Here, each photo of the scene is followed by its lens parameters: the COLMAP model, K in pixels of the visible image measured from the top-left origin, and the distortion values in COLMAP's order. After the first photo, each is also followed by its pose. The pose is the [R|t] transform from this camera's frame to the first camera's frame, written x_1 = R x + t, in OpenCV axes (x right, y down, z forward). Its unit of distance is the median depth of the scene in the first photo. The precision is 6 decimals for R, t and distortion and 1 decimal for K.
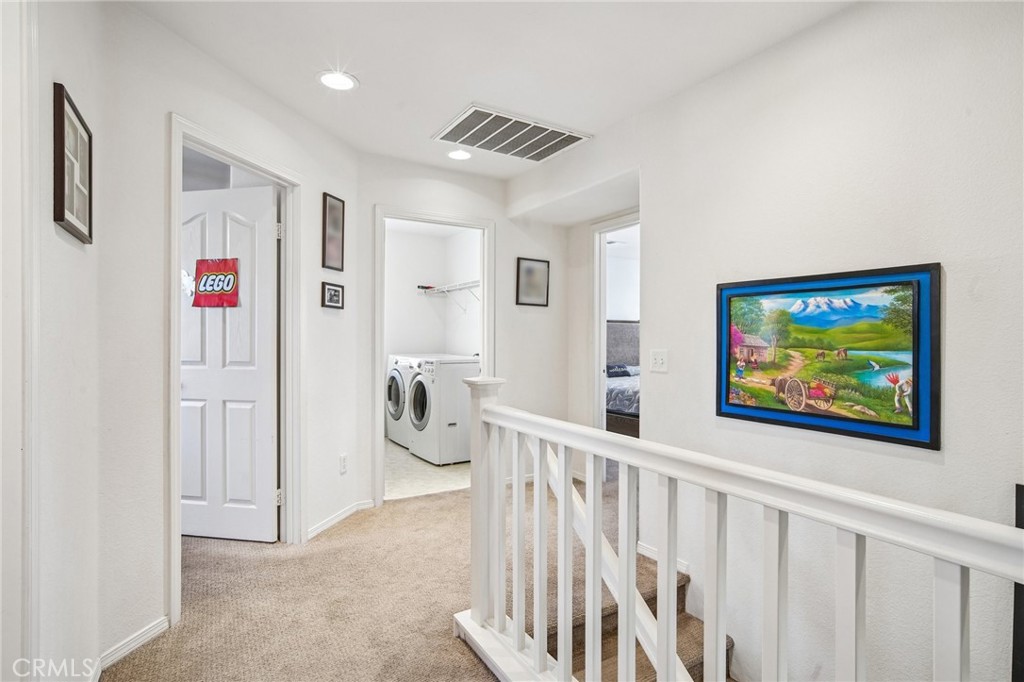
lens RADIAL K [[446.5, 0, 511.2], [0, 446.5, 338.9], [0, 0, 1]] dist [-0.007775, 0.002933]
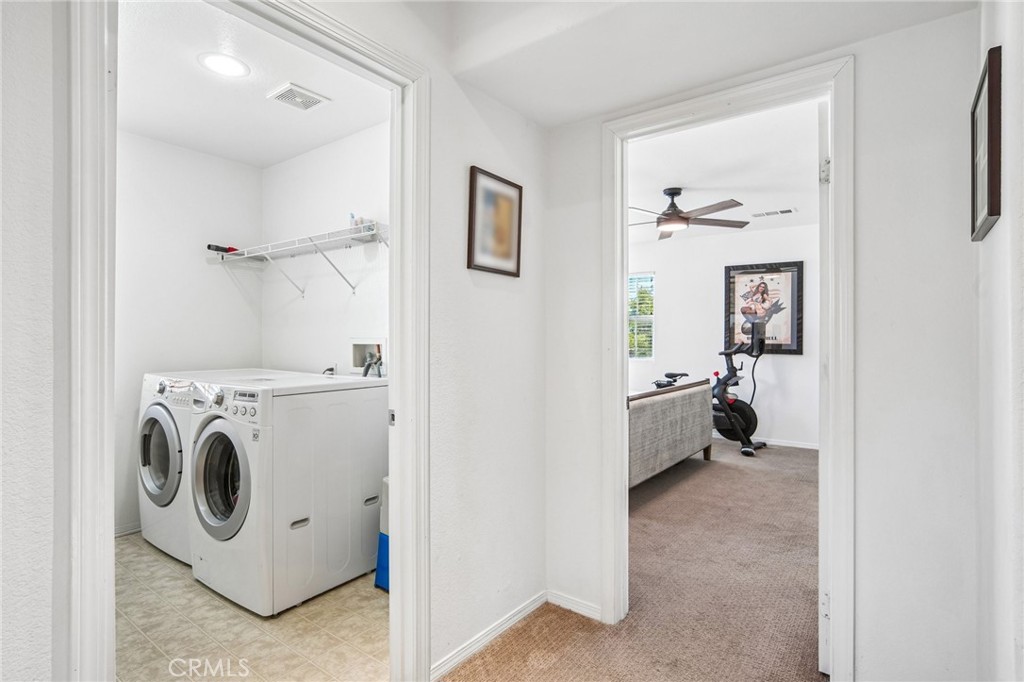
lens RADIAL K [[502.3, 0, 513.1], [0, 502.3, 339.7], [0, 0, 1]] dist [-0.007072, 0.003428]
pose [[0.935755, -0.002354, 0.352642, -0.101946], [0.002806, 0.999996, -0.000772, -0.002362], [-0.352639, 0.001712, 0.935758, 0.395981]]
